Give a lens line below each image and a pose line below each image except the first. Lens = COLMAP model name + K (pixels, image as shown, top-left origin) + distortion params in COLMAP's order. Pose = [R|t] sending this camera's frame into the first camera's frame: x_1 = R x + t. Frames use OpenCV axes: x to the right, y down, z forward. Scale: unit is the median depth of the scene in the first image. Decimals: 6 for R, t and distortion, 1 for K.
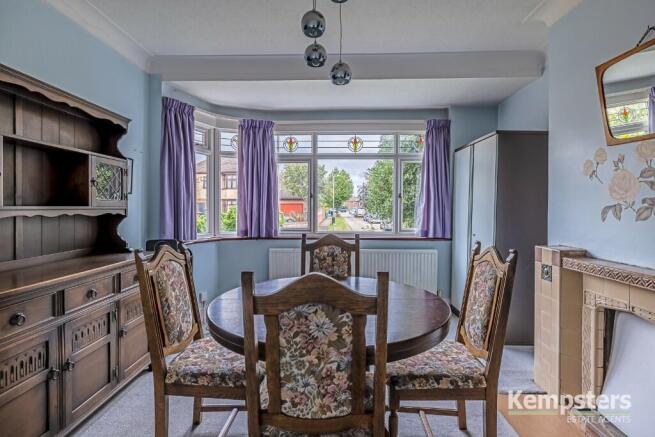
lens RADIAL K [[340.4, 0, 328.5], [0, 340.4, 214.6], [0, 0, 1]] dist [-0.004698, -0.000673]
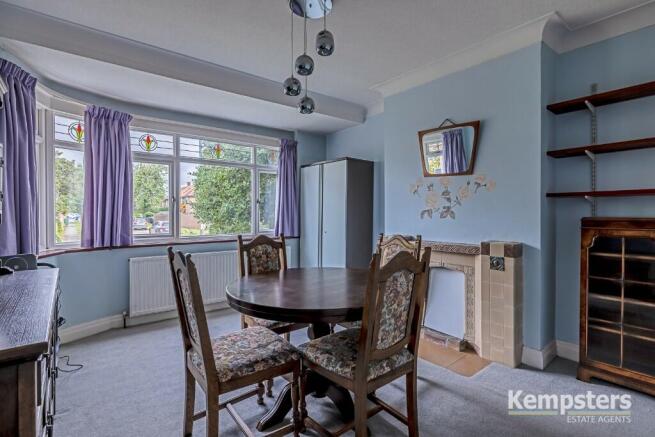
lens RADIAL K [[335.1, 0, 327.2], [0, 335.1, 216.8], [0, 0, 1]] dist [-0.000203, -0.001190]
pose [[0.745861, -0.010501, 0.666019, -0.395136], [0.015214, 0.999883, -0.001273, 0.001226], [-0.665928, 0.011082, 0.745933, 0.012398]]
